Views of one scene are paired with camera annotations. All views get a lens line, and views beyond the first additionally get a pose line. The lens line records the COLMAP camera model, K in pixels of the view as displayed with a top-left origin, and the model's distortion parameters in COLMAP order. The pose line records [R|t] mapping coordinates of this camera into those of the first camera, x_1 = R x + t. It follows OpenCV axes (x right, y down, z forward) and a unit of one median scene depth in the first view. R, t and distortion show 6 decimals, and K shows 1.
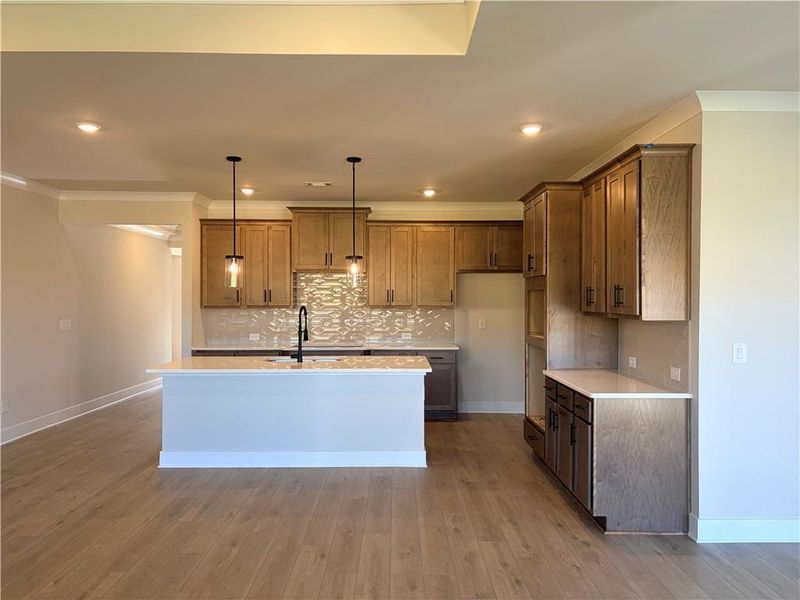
lens RADIAL K [[511.4, 0, 400.0], [0, 511.4, 300.0], [0, 0, 1]] dist [0.002502, -0.000066]
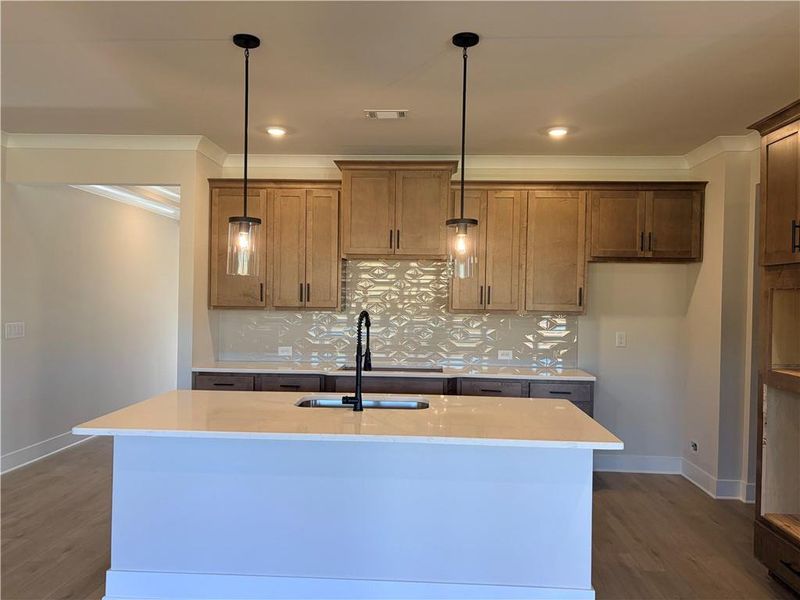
lens RADIAL K [[511.4, 0, 400.0], [0, 511.4, 300.0], [0, 0, 1]] dist [0.002502, -0.000066]
pose [[0.997277, 0.014913, -0.072221, -0.082525], [-0.014846, 0.999889, 0.001459, -0.000908], [0.072234, -0.000383, 0.997388, 0.329679]]
